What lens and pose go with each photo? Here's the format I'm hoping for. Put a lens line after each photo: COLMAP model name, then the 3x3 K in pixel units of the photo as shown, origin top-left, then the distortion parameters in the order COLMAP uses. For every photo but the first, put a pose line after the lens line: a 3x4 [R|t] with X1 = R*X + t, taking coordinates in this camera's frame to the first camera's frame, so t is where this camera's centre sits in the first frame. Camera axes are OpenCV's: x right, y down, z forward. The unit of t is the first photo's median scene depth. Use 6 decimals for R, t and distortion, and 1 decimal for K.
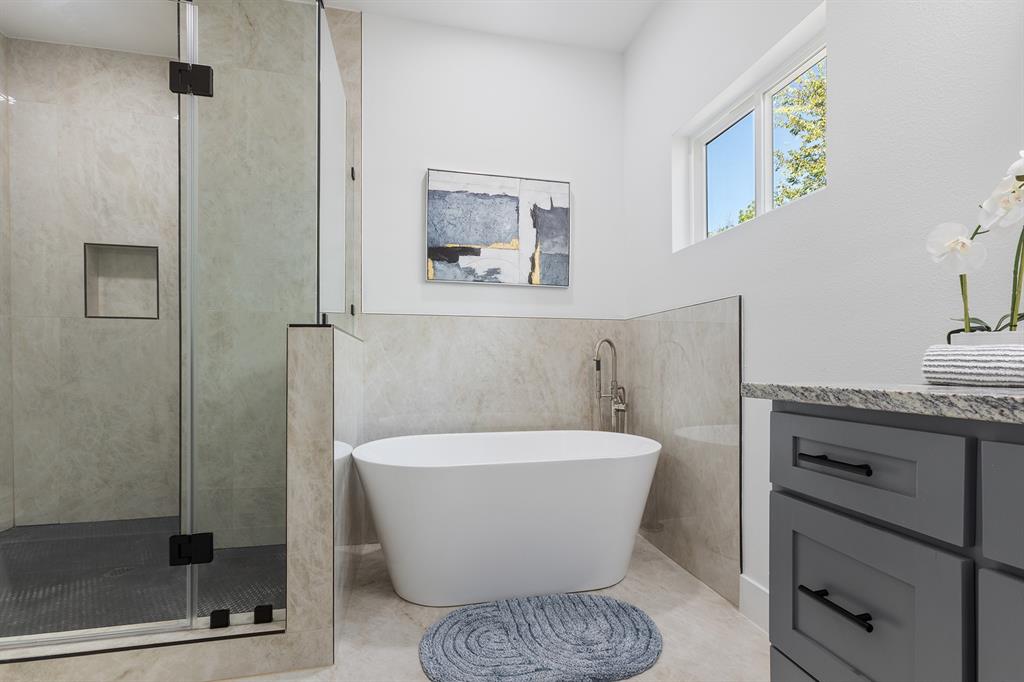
lens RADIAL K [[465.7, 0, 520.8], [0, 465.7, 363.7], [0, 0, 1]] dist [-0.004643, 0.000778]
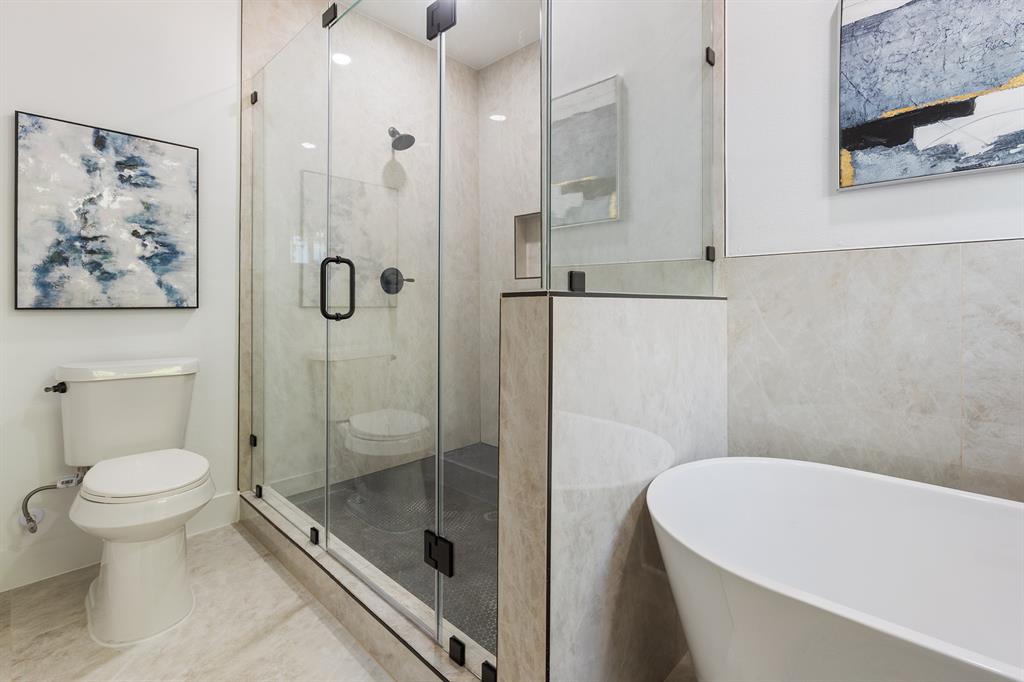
lens RADIAL K [[465.7, 0, 503.4], [0, 465.7, 307.9], [0, 0, 1]] dist [-0.004643, 0.000778]
pose [[0.543888, 0.007093, -0.839128, 0.050681], [-0.000852, 0.999968, 0.007900, -0.038770], [0.839157, -0.003582, 0.543877, 0.348544]]
